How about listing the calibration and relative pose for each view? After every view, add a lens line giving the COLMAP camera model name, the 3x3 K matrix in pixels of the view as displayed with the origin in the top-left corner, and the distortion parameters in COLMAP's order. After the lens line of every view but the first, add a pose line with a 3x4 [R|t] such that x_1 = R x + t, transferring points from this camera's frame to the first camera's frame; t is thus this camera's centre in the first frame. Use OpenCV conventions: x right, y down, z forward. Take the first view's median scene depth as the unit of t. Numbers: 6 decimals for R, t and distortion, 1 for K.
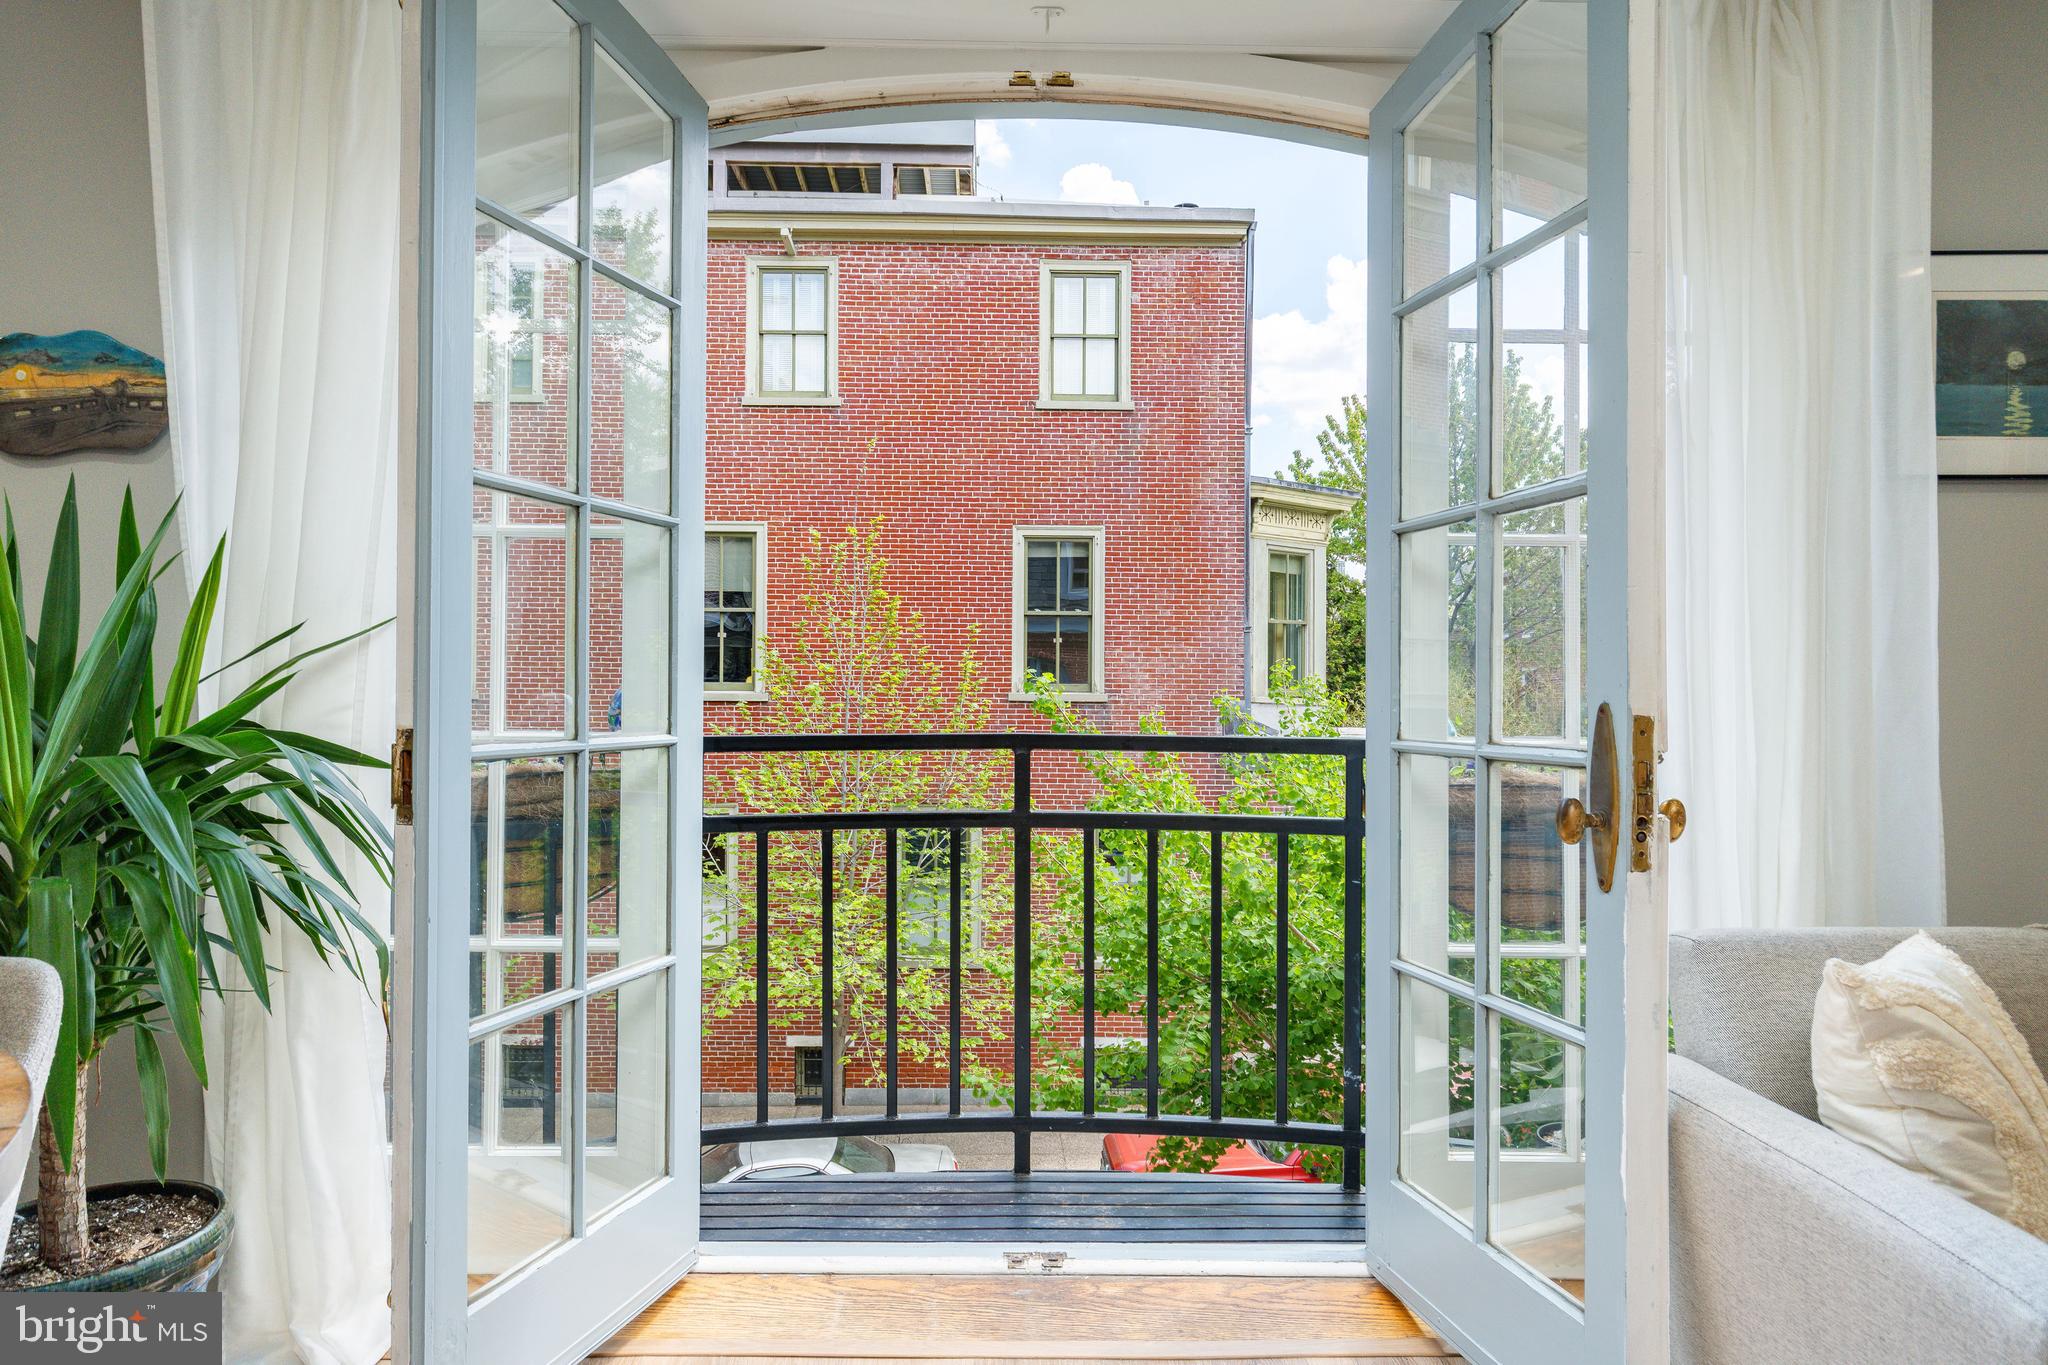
lens RADIAL K [[1215.4, 0, 1003.0], [0, 1215.4, 677.9], [0, 0, 1]] dist [-0.004976, 0.002414]
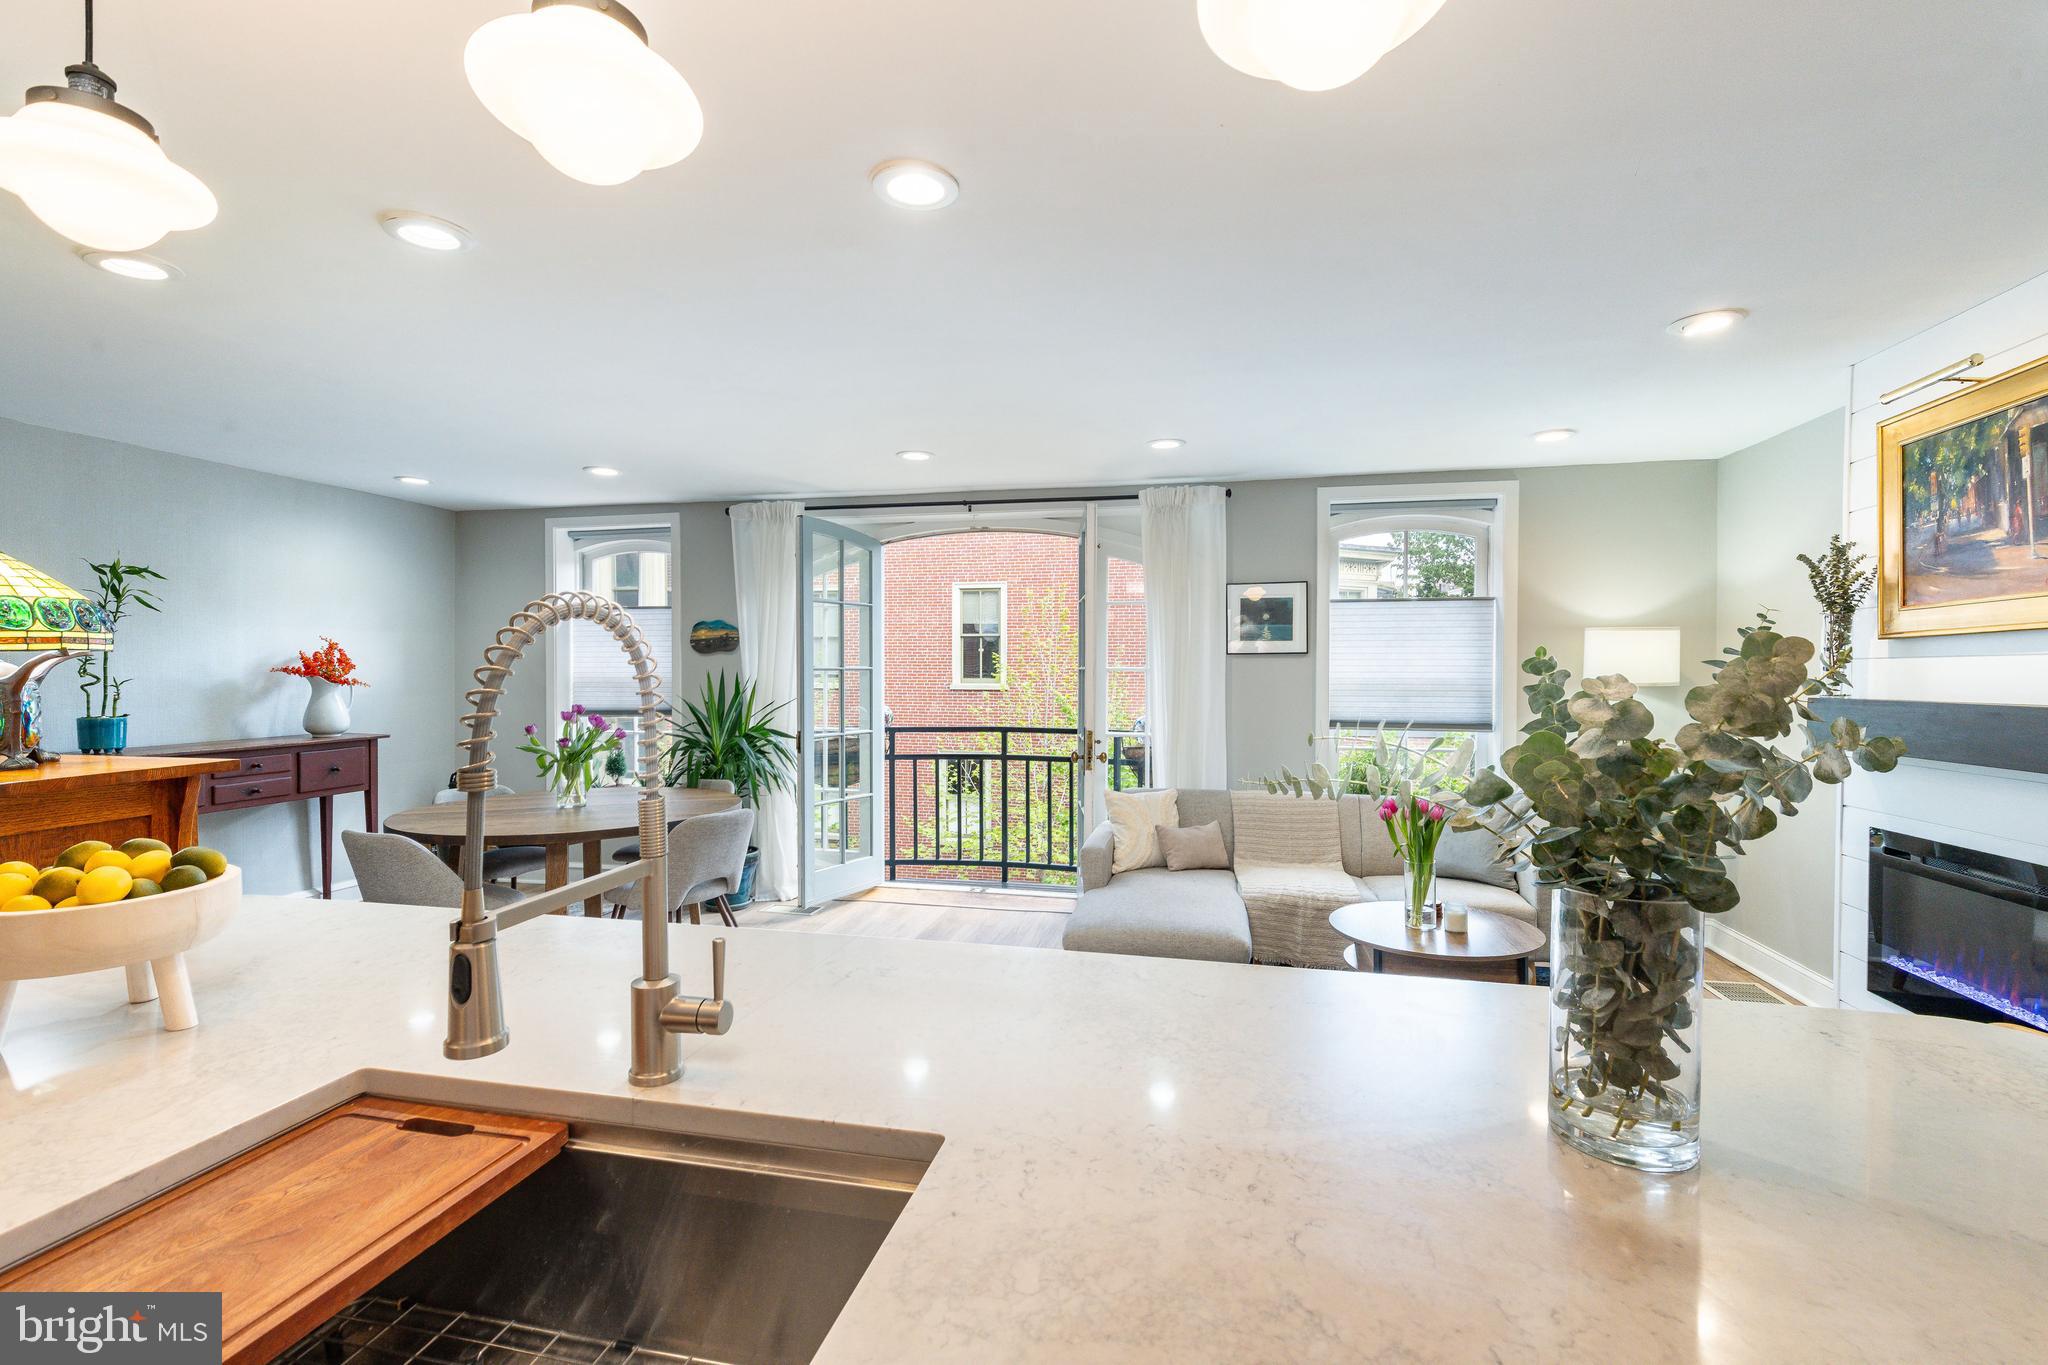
lens RADIAL K [[915.3, 0, 1020.8], [0, 915.3, 688.4], [0, 0, 1]] dist [0.003935, -0.001053]
pose [[0.973700, -0.002872, -0.227817, 0.560170], [0.009923, 0.999506, 0.029808, -0.109554], [0.227619, -0.031284, 0.973248, -1.092346]]
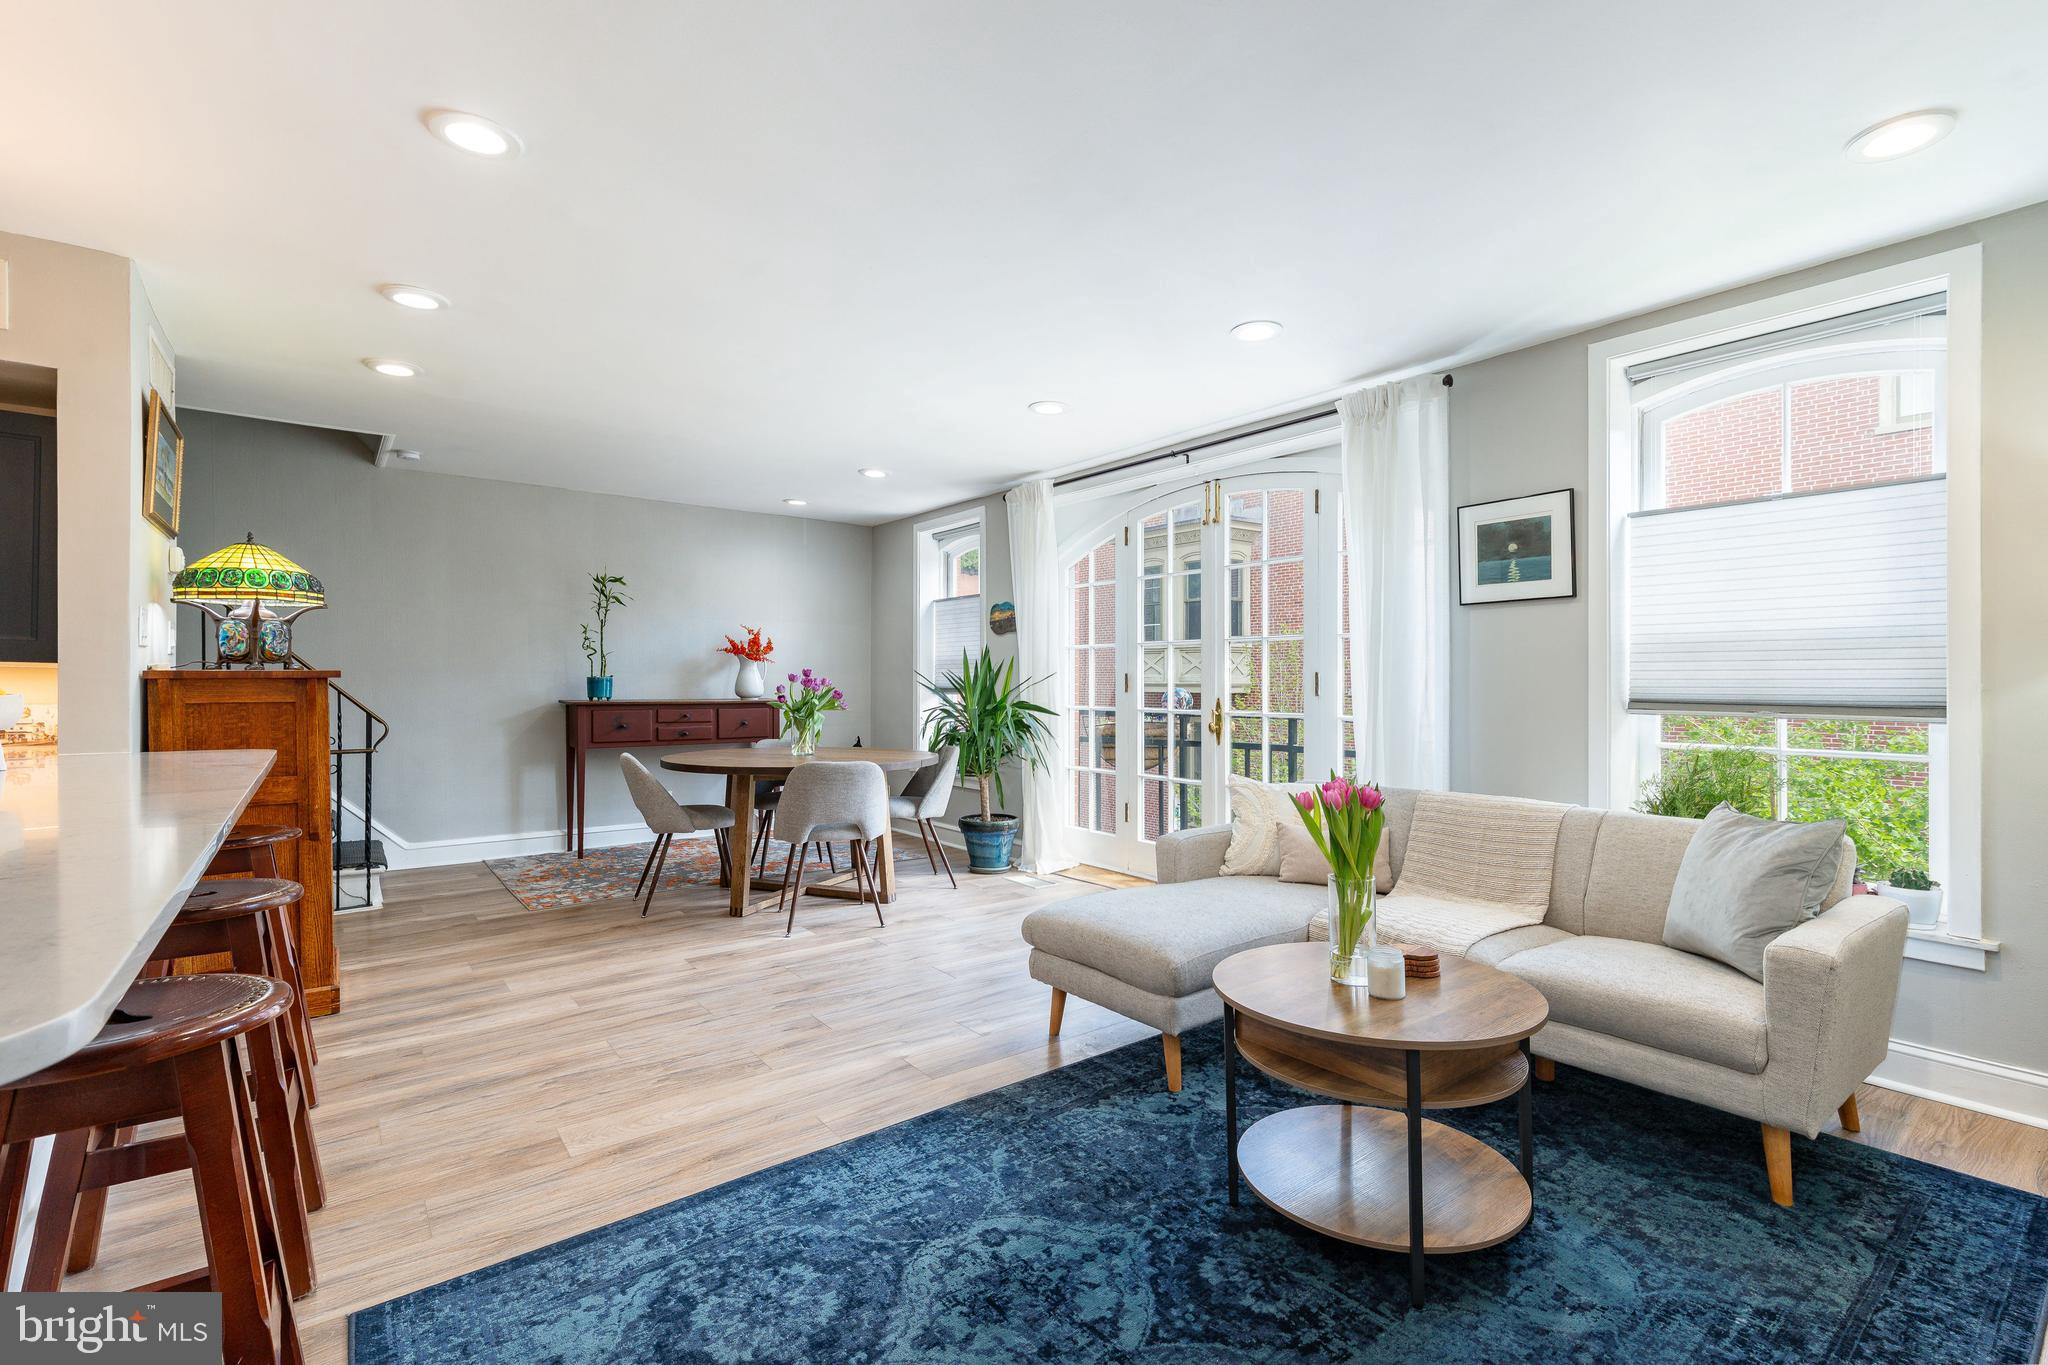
lens RADIAL K [[915.3, 0, 1039.0], [0, 915.3, 692.1], [0, 0, 1]] dist [0.003935, -0.001053]
pose [[0.604784, 0.002526, -0.796385, 1.212791], [0.006944, 0.999940, 0.008445, -0.012662], [0.796359, -0.010637, 0.604731, -0.516804]]
